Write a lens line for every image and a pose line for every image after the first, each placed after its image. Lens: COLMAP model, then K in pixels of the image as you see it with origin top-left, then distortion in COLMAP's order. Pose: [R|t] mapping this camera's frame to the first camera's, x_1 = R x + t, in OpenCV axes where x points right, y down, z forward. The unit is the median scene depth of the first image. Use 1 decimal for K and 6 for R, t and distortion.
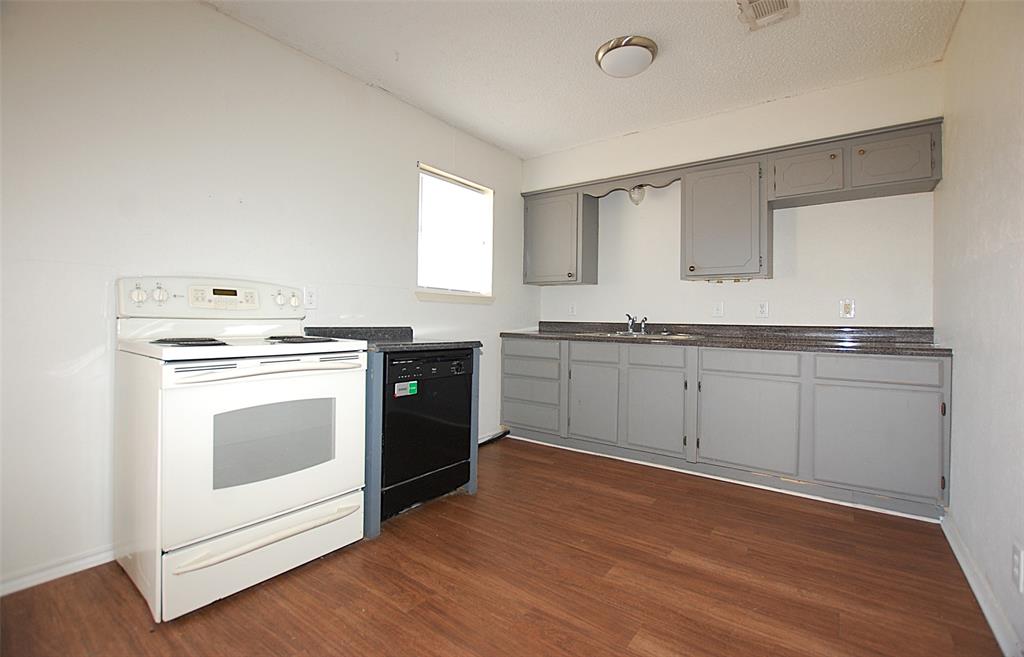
lens RADIAL K [[444.2, 0, 491.2], [0, 444.2, 311.0], [0, 0, 1]] dist [-0.031025, -0.000627]
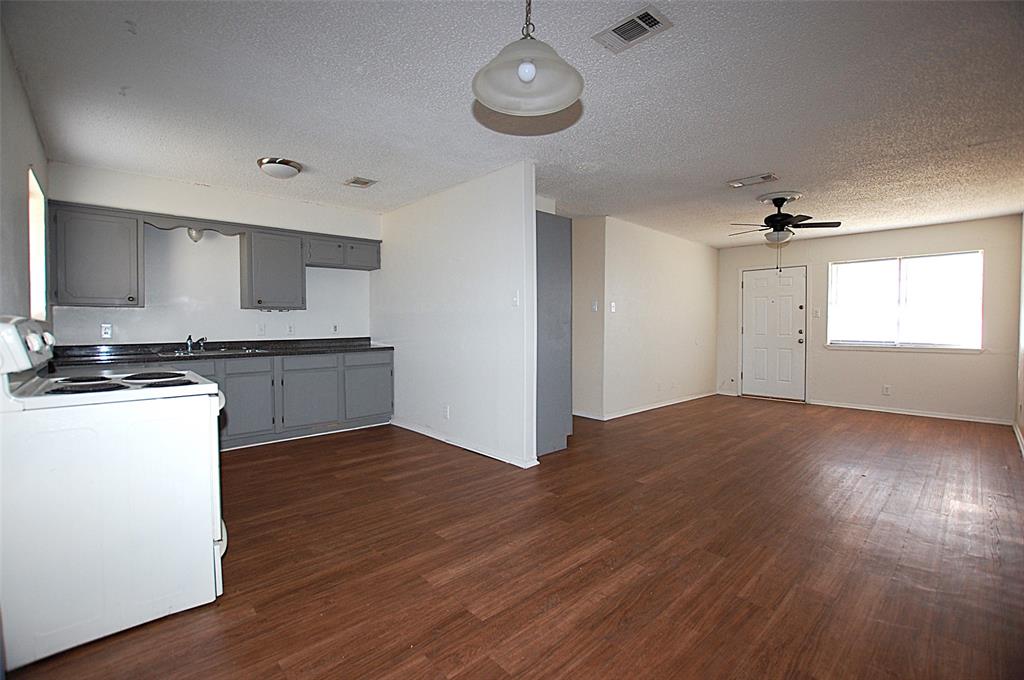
lens RADIAL K [[467.0, 0, 514.3], [0, 467.0, 333.5], [0, 0, 1]] dist [-0.003291, -0.000494]
pose [[0.145491, -0.028423, 0.988951, -0.570575], [0.000242, 0.999588, 0.028693, -0.023772], [-0.989359, -0.003935, 0.145438, -0.010718]]
